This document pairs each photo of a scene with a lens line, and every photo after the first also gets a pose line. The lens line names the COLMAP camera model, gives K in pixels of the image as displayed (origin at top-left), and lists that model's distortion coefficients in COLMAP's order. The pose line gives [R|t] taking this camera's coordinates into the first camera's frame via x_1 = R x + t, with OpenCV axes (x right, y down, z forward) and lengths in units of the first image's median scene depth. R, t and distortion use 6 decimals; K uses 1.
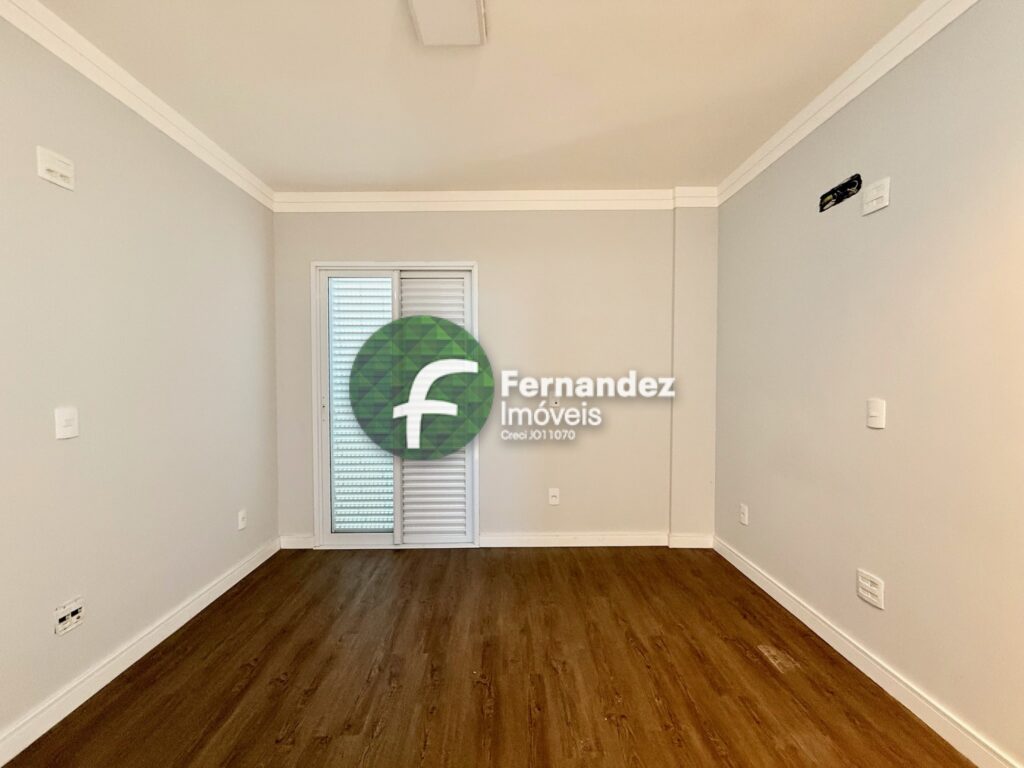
lens RADIAL K [[405.7, 0, 509.2], [0, 405.7, 383.7], [0, 0, 1]] dist [-0.000366, 0.000002]
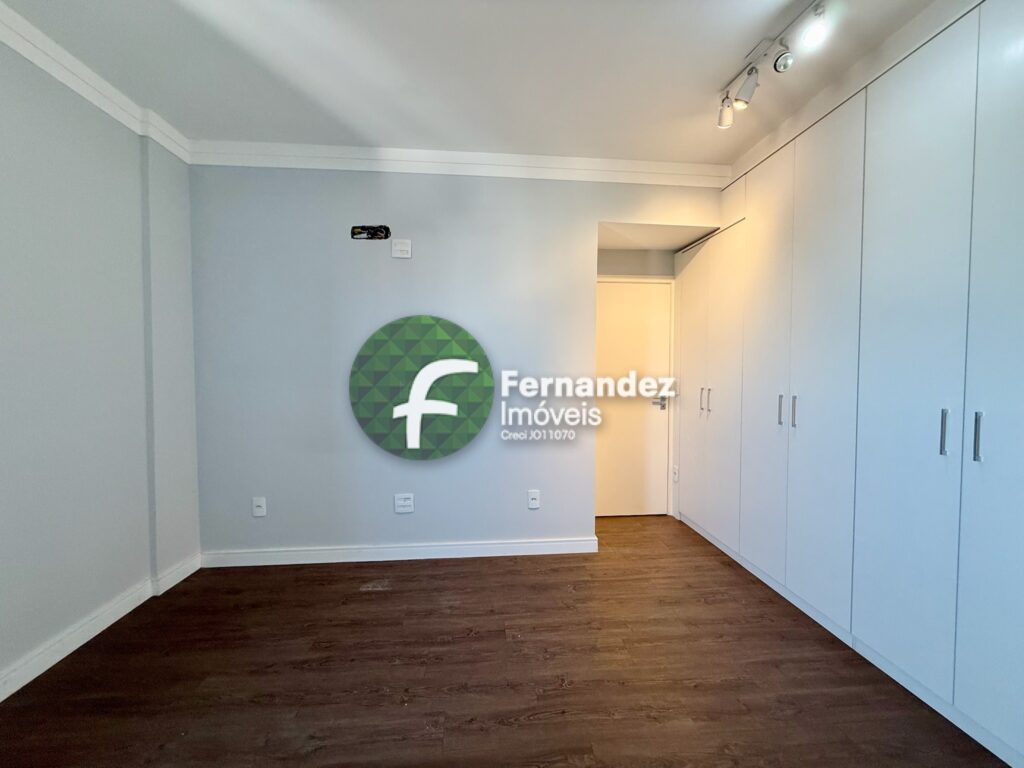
lens RADIAL K [[405.7, 0, 509.2], [0, 405.7, 383.7], [0, 0, 1]] dist [-0.000366, 0.000002]
pose [[-0.067959, -0.034536, 0.997090, -0.615338], [0.022412, 0.999096, 0.036133, 0.003475], [-0.997436, 0.024802, -0.067123, 0.649726]]
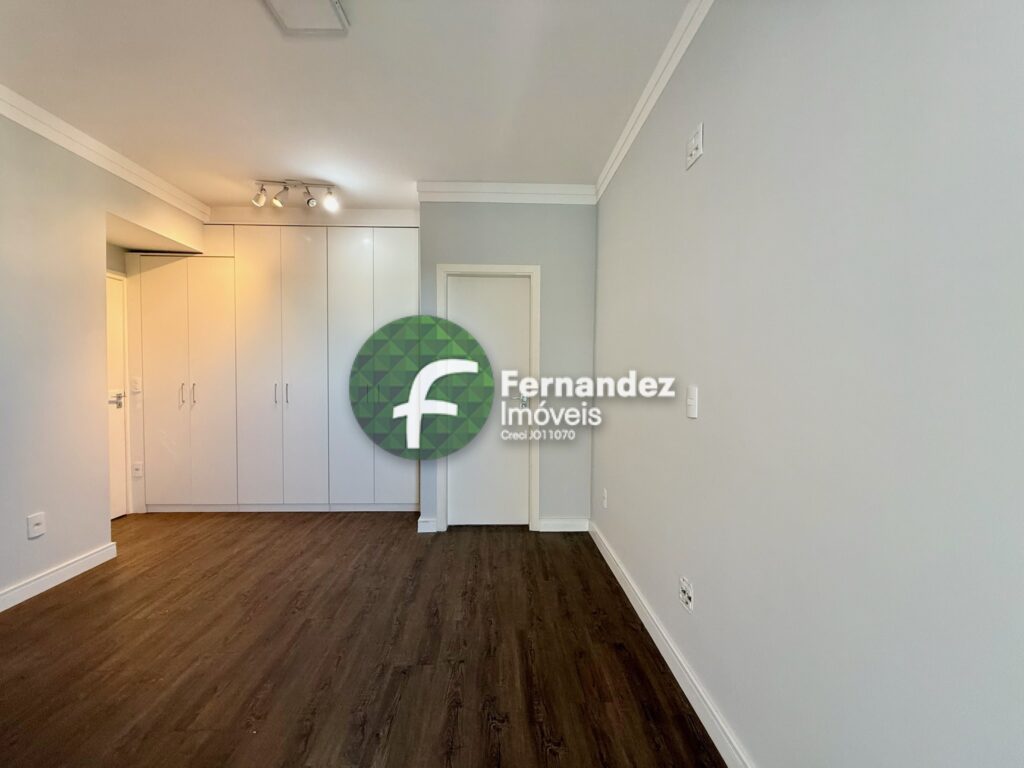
lens RADIAL K [[405.7, 0, 509.2], [0, 405.7, 383.7], [0, 0, 1]] dist [-0.000366, 0.000002]
pose [[-0.999863, -0.002780, -0.016317, -0.530514], [-0.003542, 0.998896, 0.046840, 0.004329], [0.016168, 0.046892, -0.998769, 1.666639]]
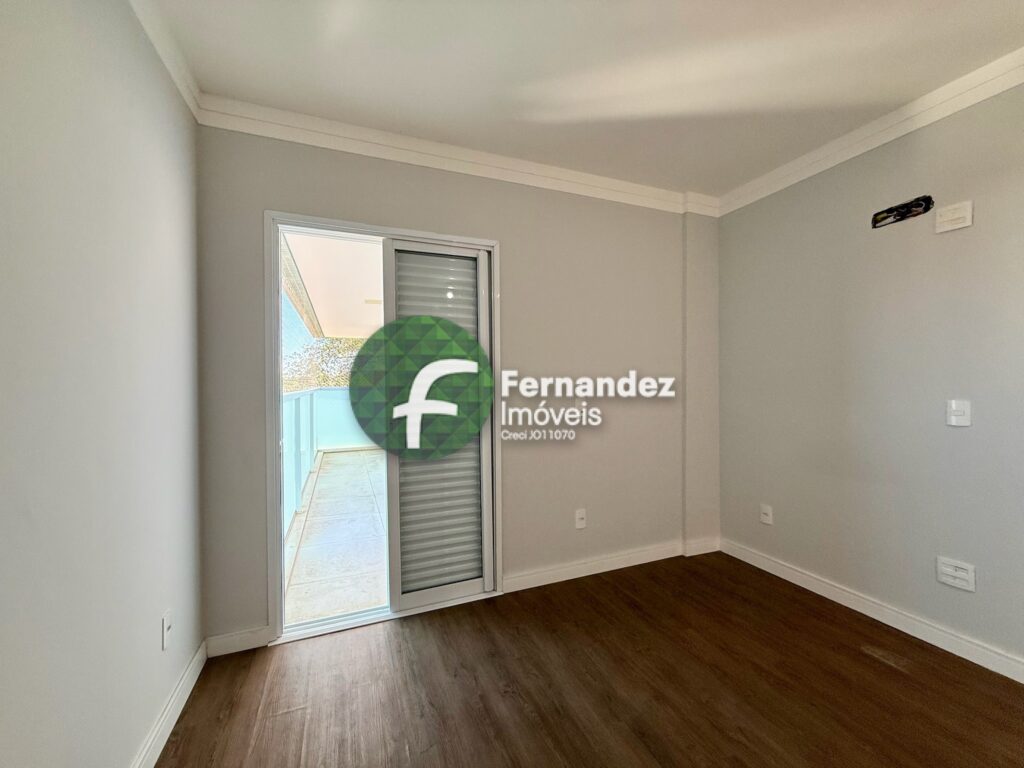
lens RADIAL K [[405.7, 0, 509.2], [0, 405.7, 383.7], [0, 0, 1]] dist [-0.000366, 0.000002]
pose [[0.930567, -0.004148, 0.366097, -0.581739], [0.011902, 0.999750, -0.018926, 0.001226], [-0.365927, 0.021969, 0.930384, 0.386511]]
